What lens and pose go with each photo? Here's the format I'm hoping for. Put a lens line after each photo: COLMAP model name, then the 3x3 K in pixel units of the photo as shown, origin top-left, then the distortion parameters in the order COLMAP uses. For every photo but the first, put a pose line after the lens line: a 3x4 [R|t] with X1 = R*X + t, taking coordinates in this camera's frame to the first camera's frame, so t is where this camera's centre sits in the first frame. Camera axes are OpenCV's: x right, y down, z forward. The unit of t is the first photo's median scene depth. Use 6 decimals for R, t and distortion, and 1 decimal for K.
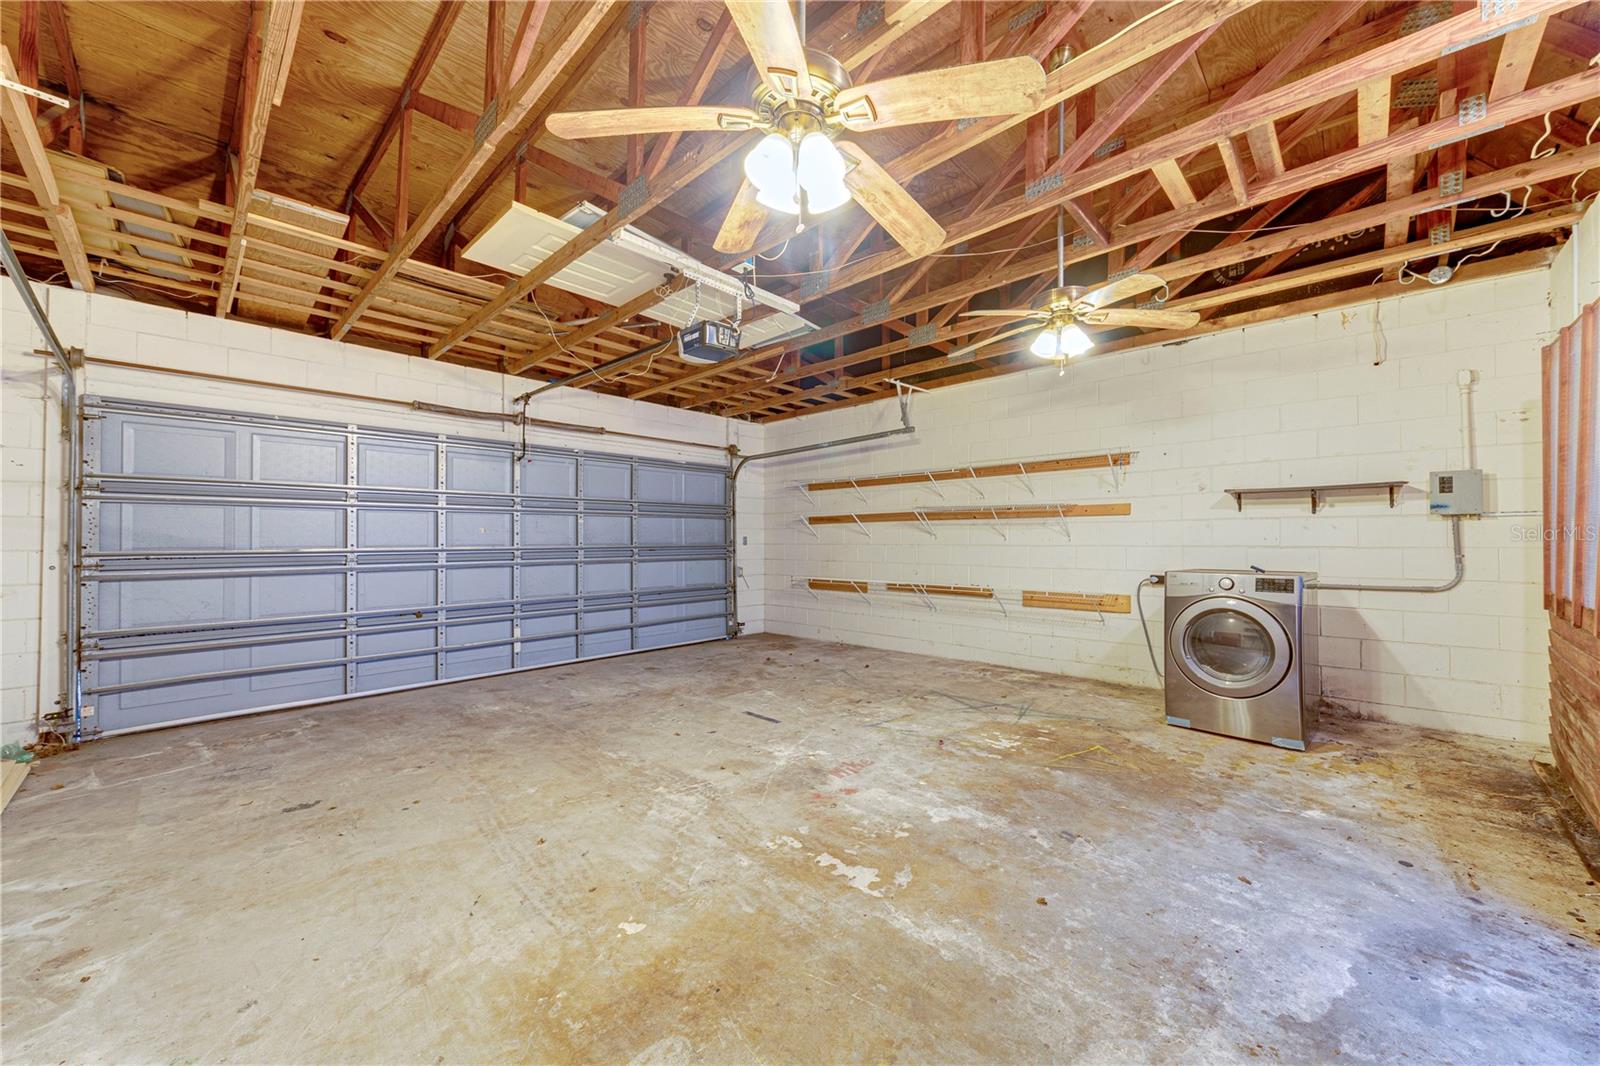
lens RADIAL K [[563.0, 0, 794.5], [0, 563.0, 535.9], [0, 0, 1]] dist [0.017010, -0.006003]
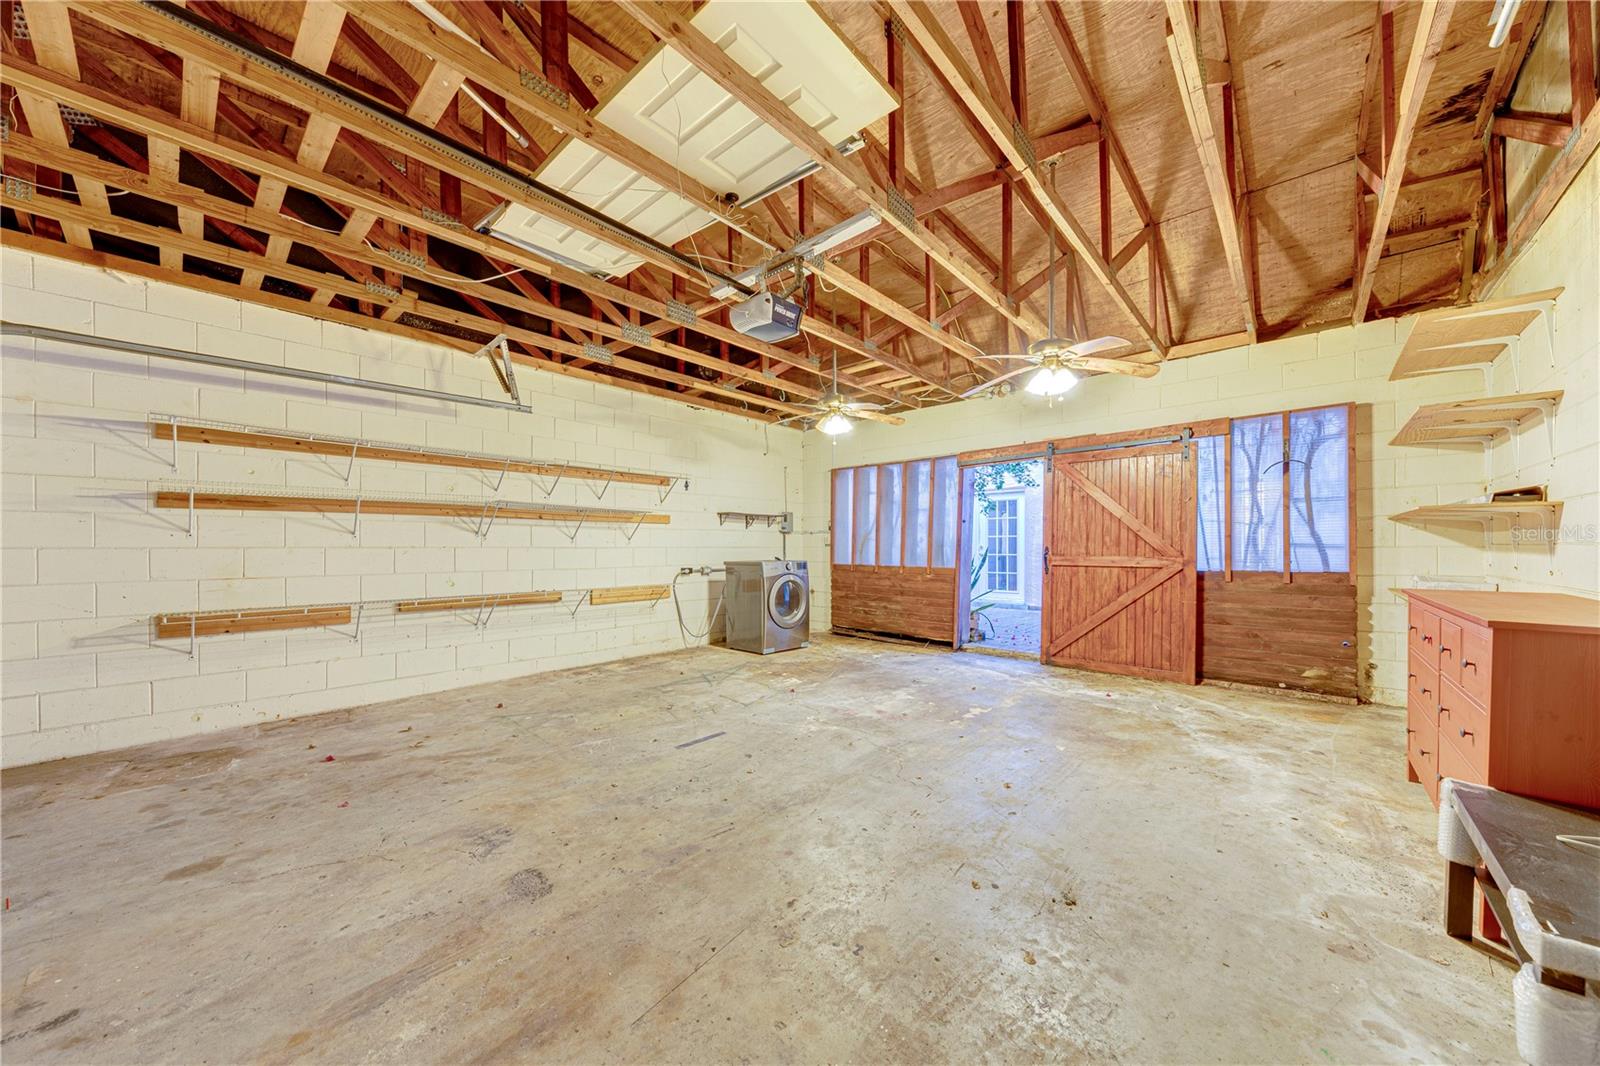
lens RADIAL K [[626.8, 0, 799.7], [0, 626.8, 548.9], [0, 0, 1]] dist [-0.001306, -0.000303]
pose [[-0.066883, -0.000511, 0.997761, -1.084911], [-0.006430, 0.999979, 0.000081, 0.024299], [-0.997740, -0.006411, -0.066884, 0.954632]]
